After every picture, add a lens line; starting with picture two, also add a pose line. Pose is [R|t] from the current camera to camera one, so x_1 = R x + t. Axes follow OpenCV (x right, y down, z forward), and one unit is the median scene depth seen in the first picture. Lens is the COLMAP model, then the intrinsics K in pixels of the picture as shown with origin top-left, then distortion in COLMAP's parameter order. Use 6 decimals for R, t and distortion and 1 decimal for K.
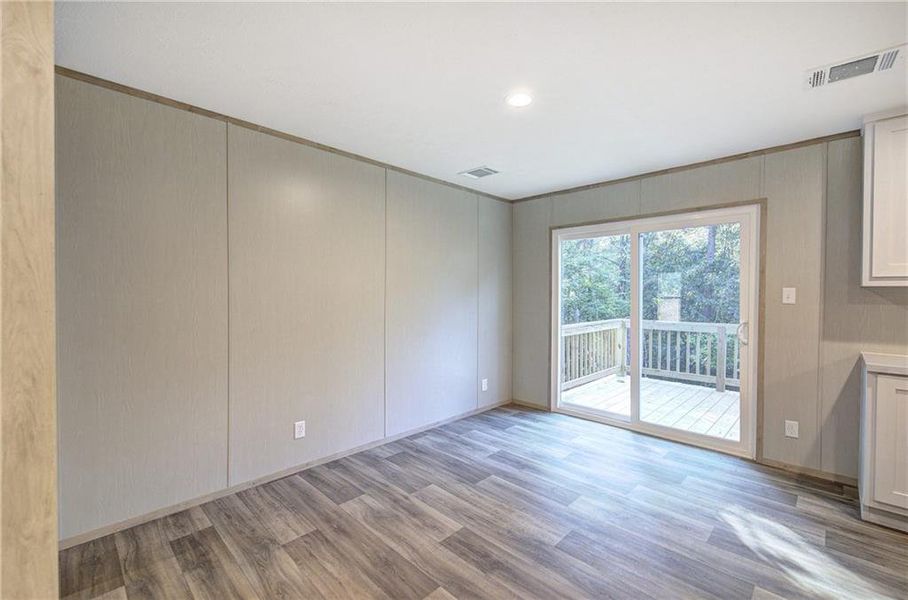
lens RADIAL K [[386.6, 0, 457.6], [0, 386.6, 299.0], [0, 0, 1]] dist [-0.000051, 0.000380]
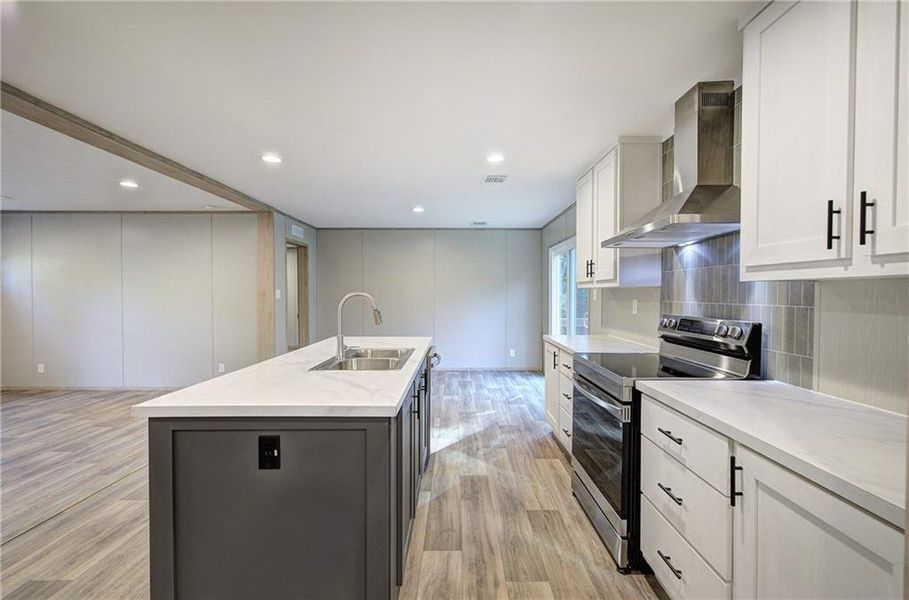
lens RADIAL K [[387.0, 0, 458.1], [0, 387.0, 299.0], [0, 0, 1]] dist [-0.000051, 0.000380]
pose [[0.700715, 0.006167, -0.713415, 1.500397], [-0.007051, 0.999974, 0.001718, 0.008873], [0.713407, 0.003826, 0.700740, -0.338284]]
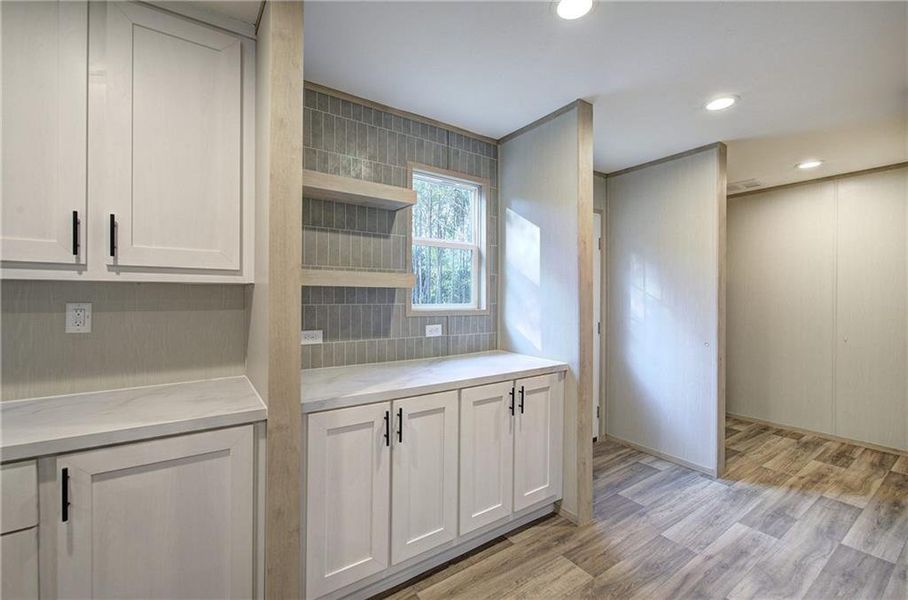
lens RADIAL K [[385.1, 0, 458.6], [0, 385.1, 299.5], [0, 0, 1]] dist [-0.001821, 0.000458]
pose [[0.190072, -0.012477, 0.981691, 1.135387], [0.009626, 0.999895, 0.010845, 0.006263], [-0.981723, 0.007388, 0.190172, -0.301881]]
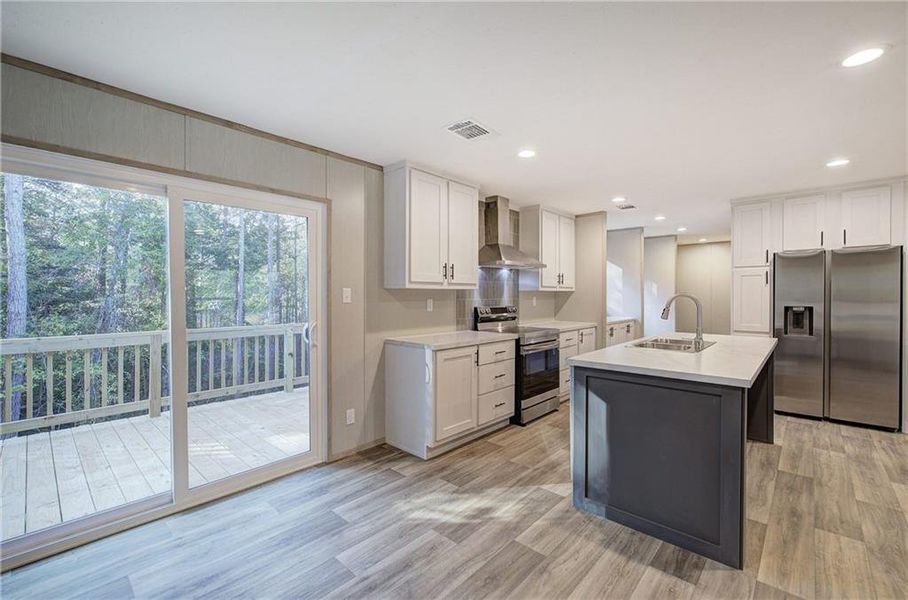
lens RADIAL K [[386.6, 0, 459.7], [0, 386.6, 299.2], [0, 0, 1]] dist [-0.002235, 0.000334]
pose [[-0.032536, -0.015513, 0.999350, -0.238182], [0.013969, 0.999775, 0.015974, -0.011591], [-0.999373, 0.014480, -0.032312, 0.713385]]
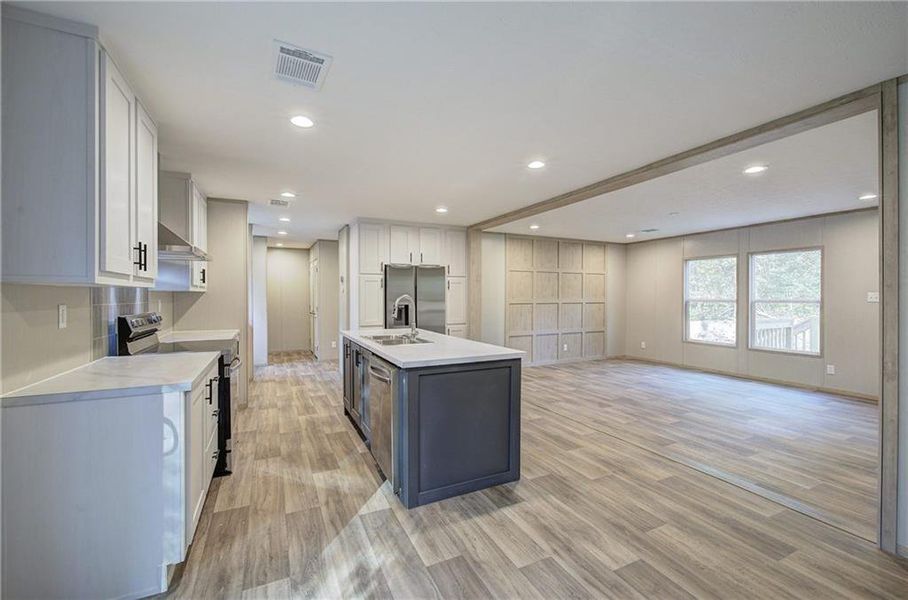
lens RADIAL K [[385.1, 0, 458.6], [0, 385.1, 299.5], [0, 0, 1]] dist [-0.001821, 0.000458]
pose [[-0.942193, -0.007084, 0.334996, 0.196370], [0.000924, 0.999718, 0.023740, -0.017720], [-0.335070, 0.022677, -0.941920, 1.172048]]
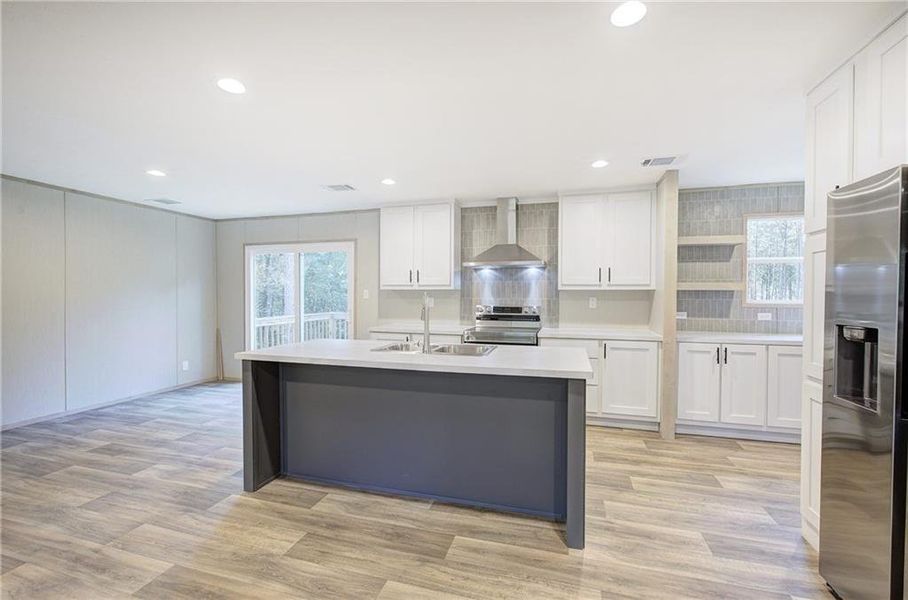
lens RADIAL K [[385.1, 0, 458.6], [0, 385.1, 299.5], [0, 0, 1]] dist [-0.001821, 0.000458]
pose [[0.882073, -0.007446, 0.471054, 0.389916], [0.006825, 0.999972, 0.003027, 0.012328], [-0.471064, 0.000544, 0.882099, -0.764590]]
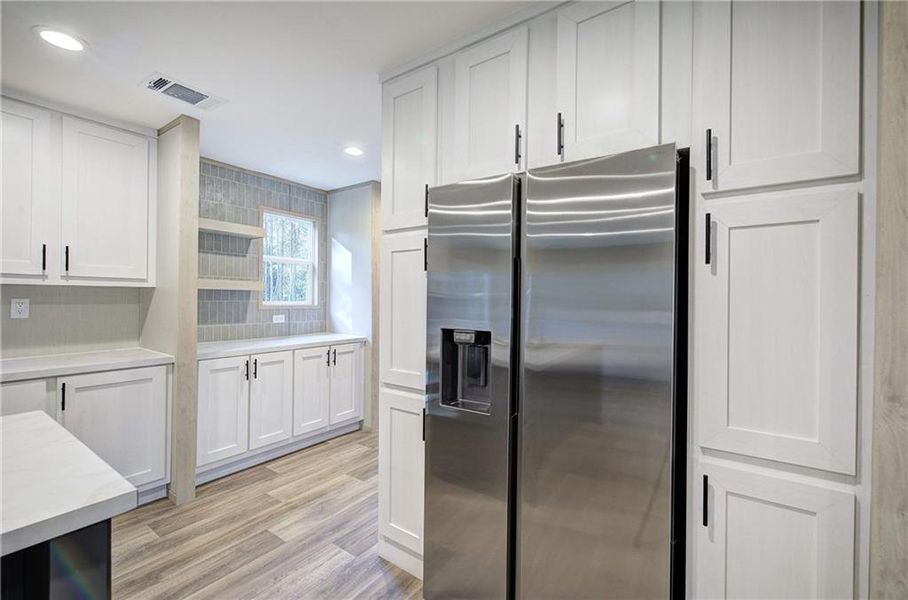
lens RADIAL K [[386.6, 0, 459.7], [0, 386.6, 299.2], [0, 0, 1]] dist [-0.002235, 0.000334]
pose [[-0.162141, -0.008908, 0.986727, 0.608968], [0.003208, 0.999949, 0.009554, 0.008276], [-0.986762, 0.004715, -0.162105, -0.466984]]
